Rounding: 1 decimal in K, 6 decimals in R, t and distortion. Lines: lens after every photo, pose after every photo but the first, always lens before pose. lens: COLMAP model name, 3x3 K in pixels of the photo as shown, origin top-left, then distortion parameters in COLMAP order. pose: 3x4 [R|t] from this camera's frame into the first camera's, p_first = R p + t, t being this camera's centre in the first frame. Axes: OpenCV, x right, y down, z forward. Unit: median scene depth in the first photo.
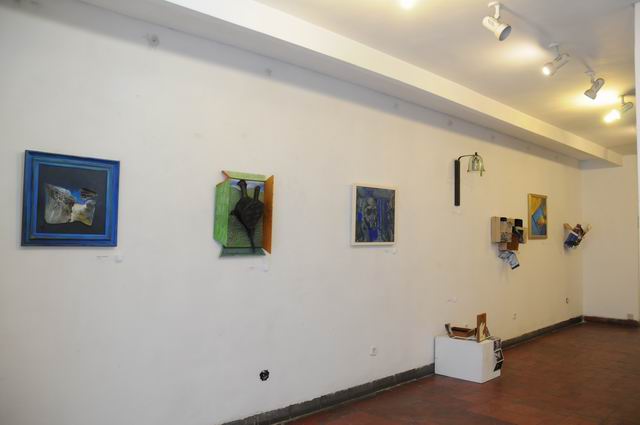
lens RADIAL K [[487.3, 0, 314.4], [0, 487.3, 228.5], [0, 0, 1]] dist [-0.044850, 0.018505]
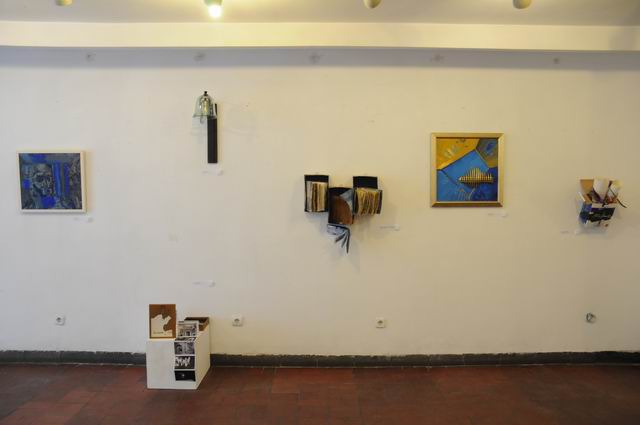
lens RADIAL K [[487.3, 0, 319.2], [0, 487.3, 210.4], [0, 0, 1]] dist [-0.044850, 0.018505]
pose [[0.718583, 0.024410, -0.695013, 1.169497], [0.013445, 0.998709, 0.048977, -0.009566], [0.695311, -0.044538, 0.717327, 0.682833]]
